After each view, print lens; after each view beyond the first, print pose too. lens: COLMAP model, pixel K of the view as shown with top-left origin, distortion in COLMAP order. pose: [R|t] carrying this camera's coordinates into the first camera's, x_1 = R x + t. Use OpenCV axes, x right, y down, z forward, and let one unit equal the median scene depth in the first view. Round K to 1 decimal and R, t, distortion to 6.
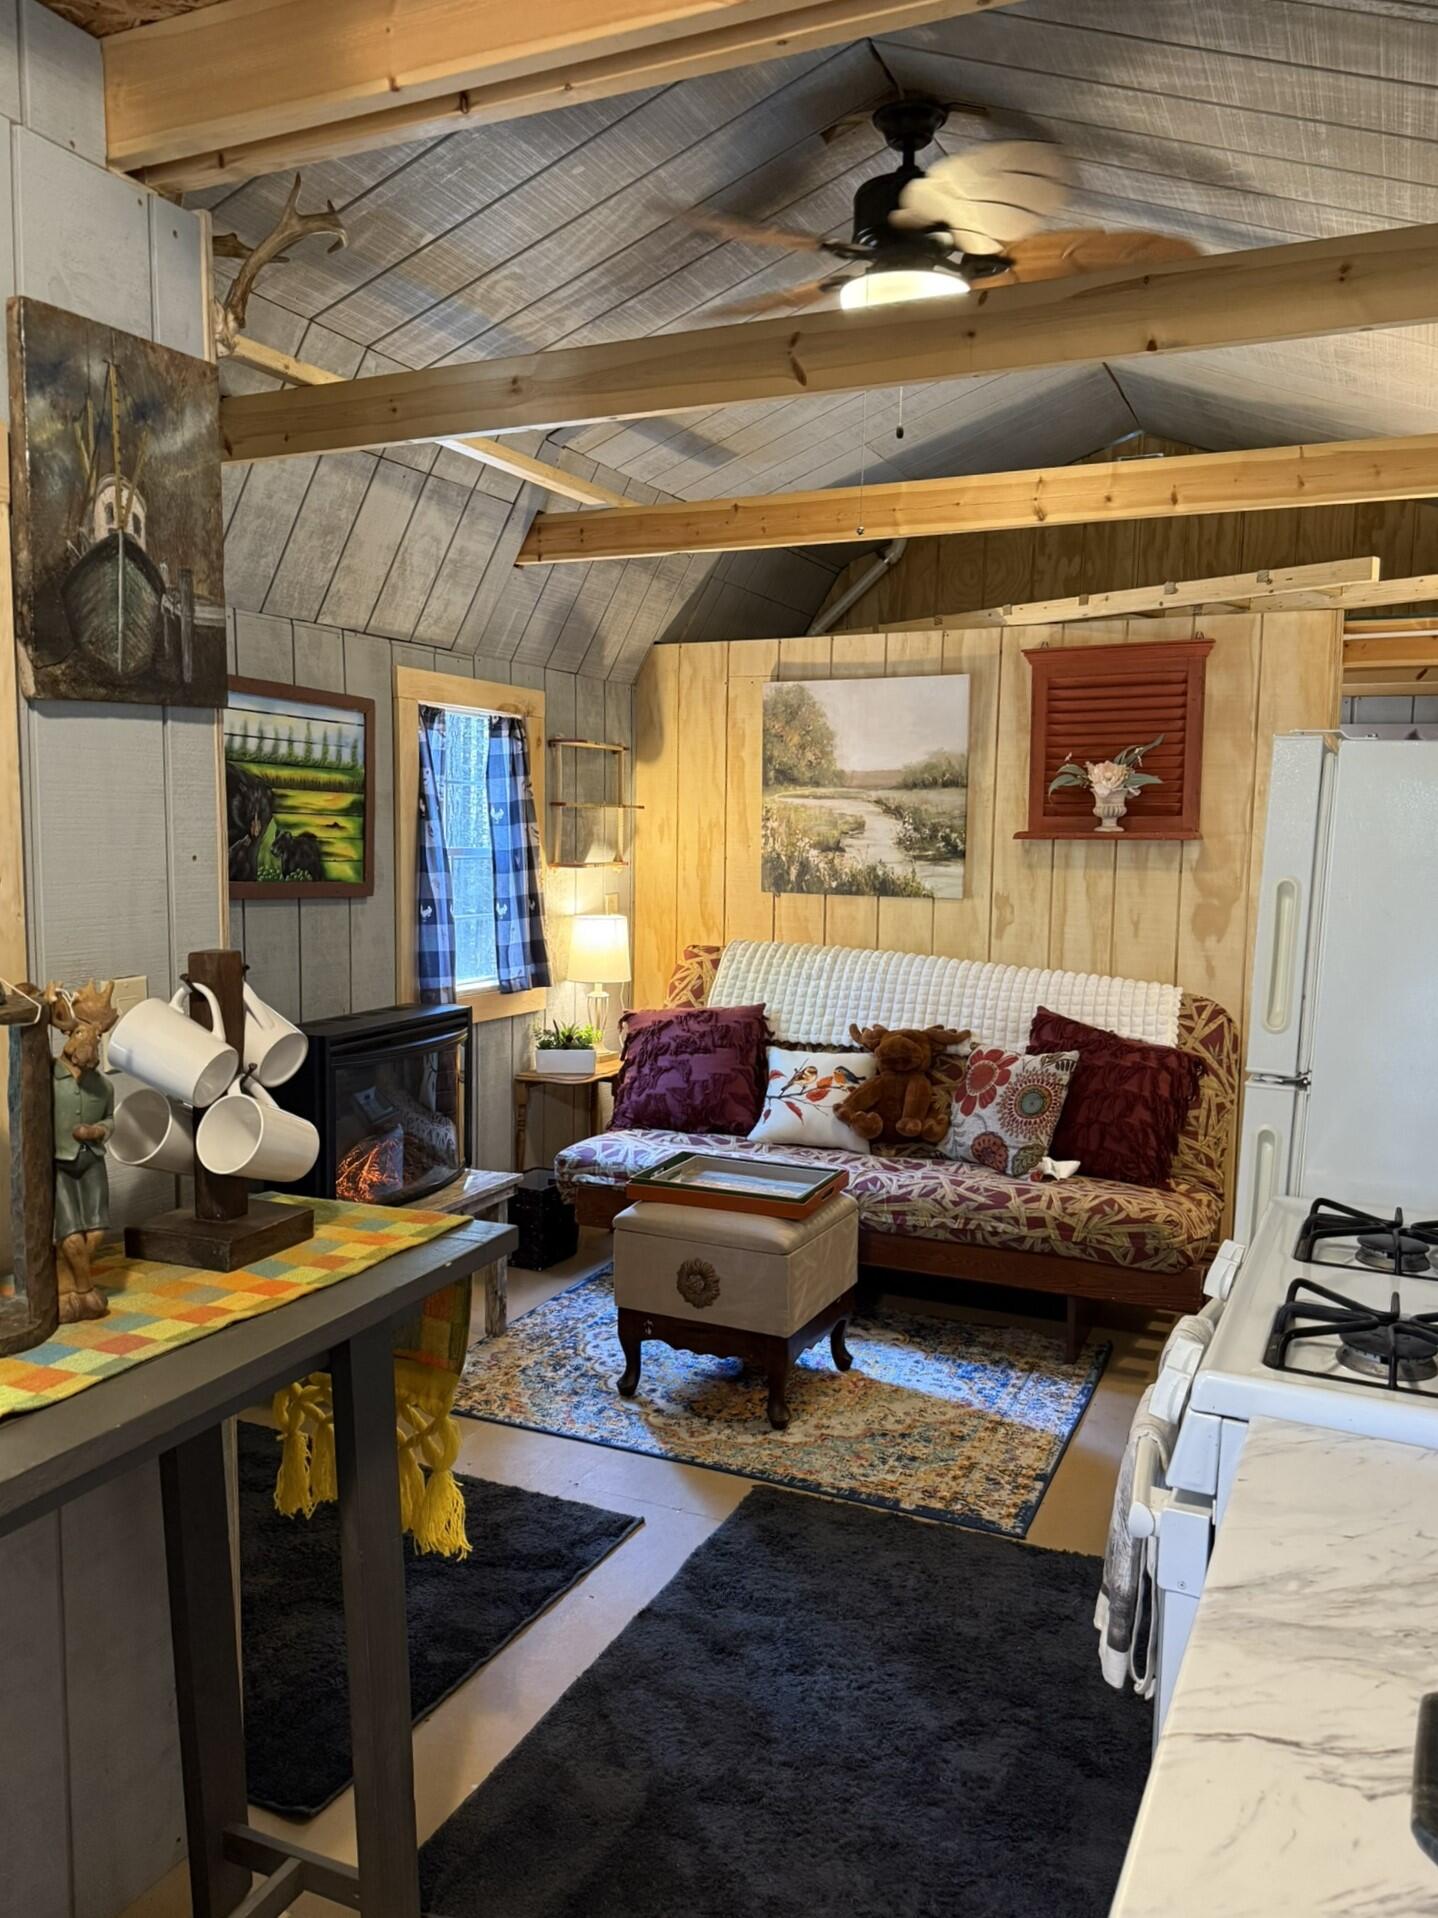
lens RADIAL K [[1425.1, 0, 719.0], [0, 1425.1, 959.0], [0, 0, 1]] dist [0.196114, -0.400006]
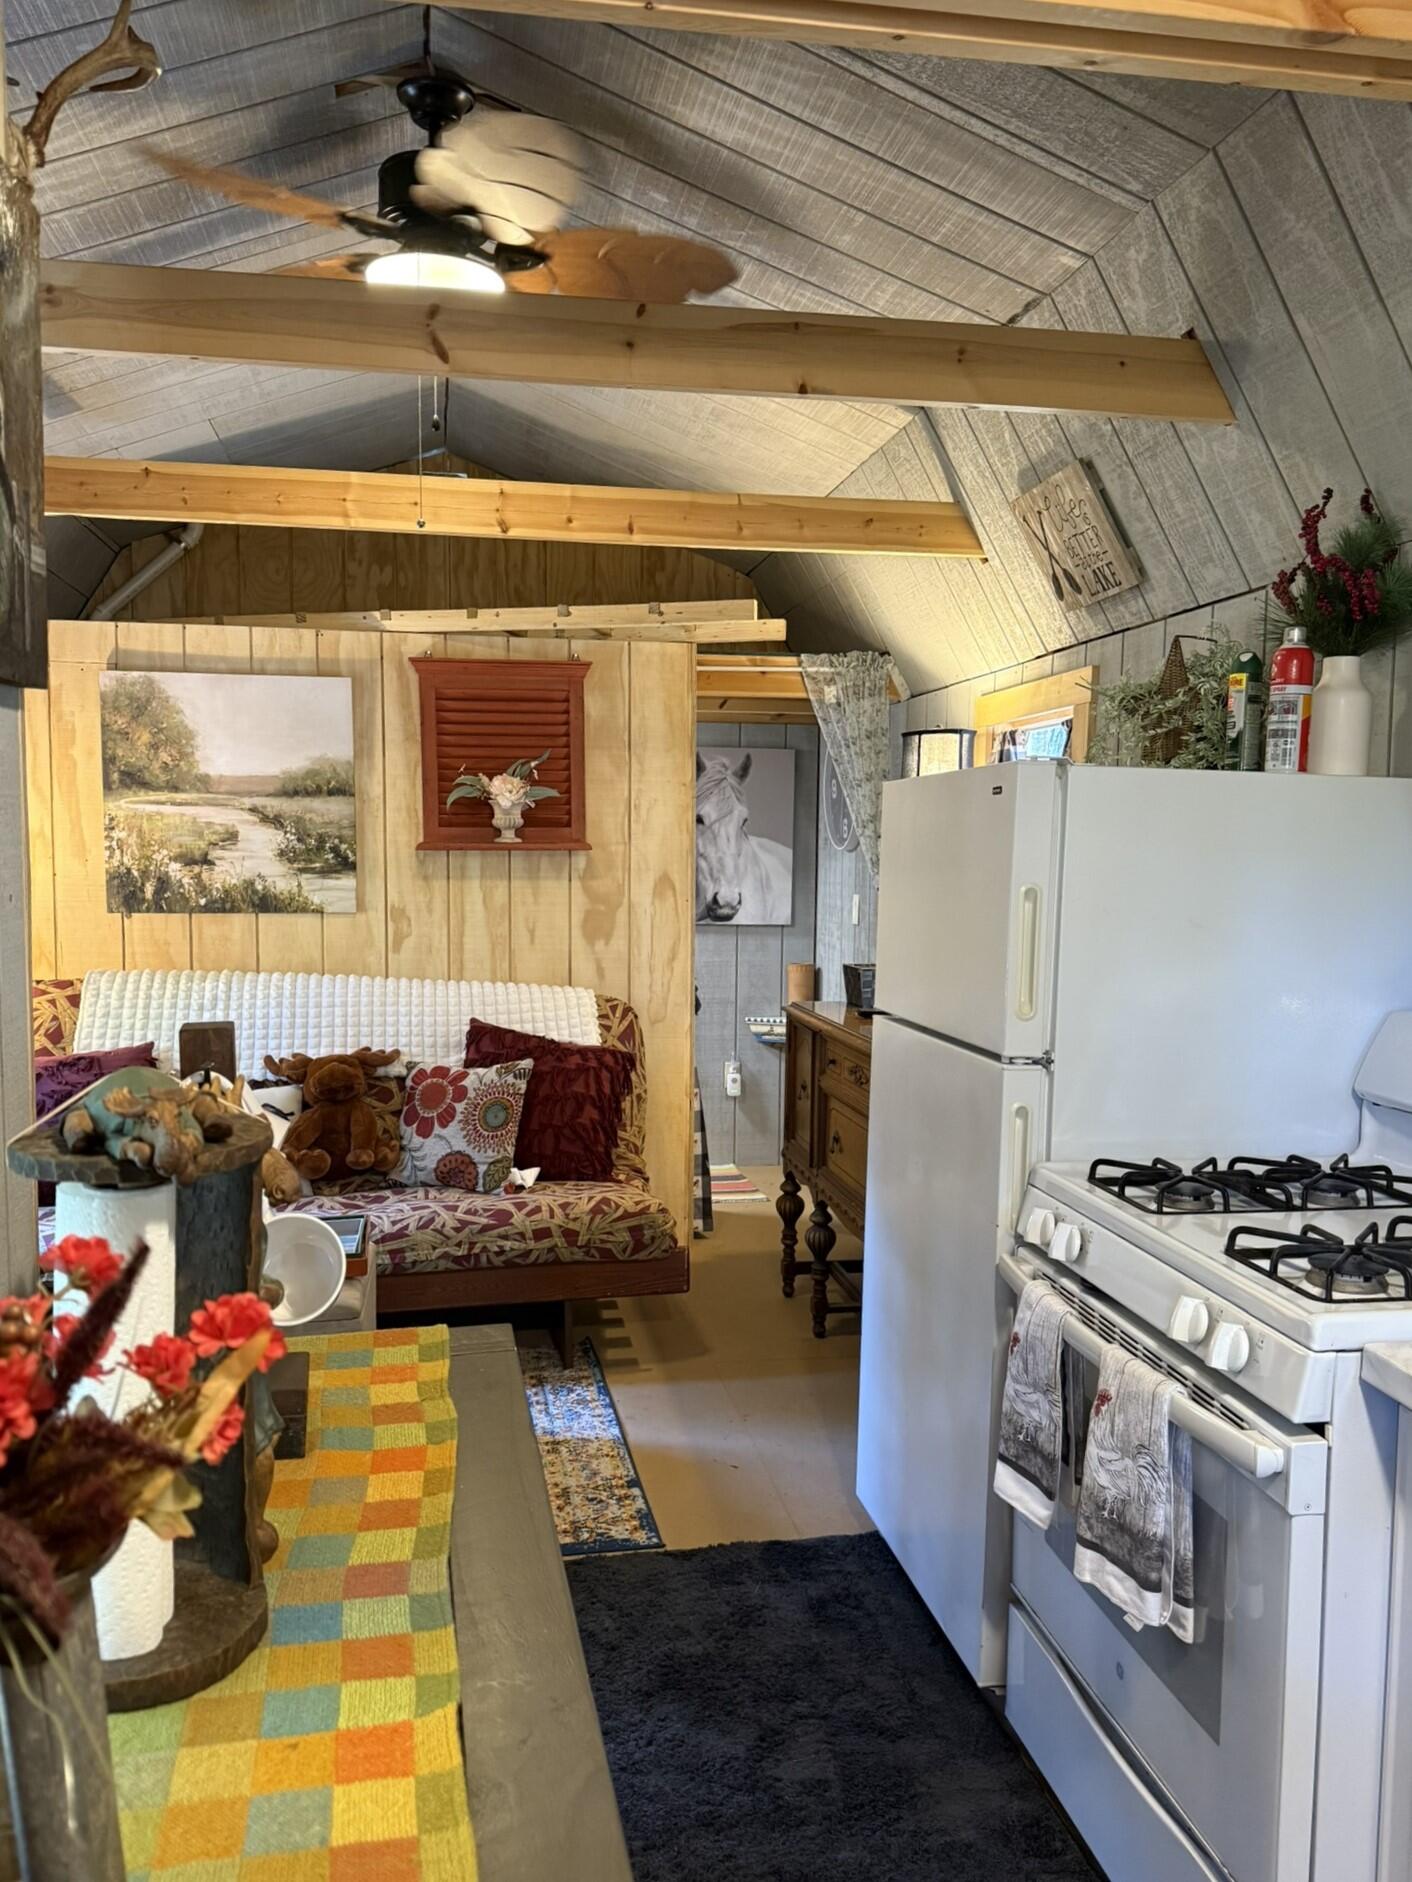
lens RADIAL K [[1423.2, 0, 694.6], [0, 1423.2, 944.2], [0, 0, 1]] dist [0.198884, -0.456425]
pose [[0.820559, -0.050738, 0.569305, -0.202578], [0.059308, 0.998234, 0.003483, -0.012001], [-0.568476, 0.030907, 0.822119, 0.095012]]
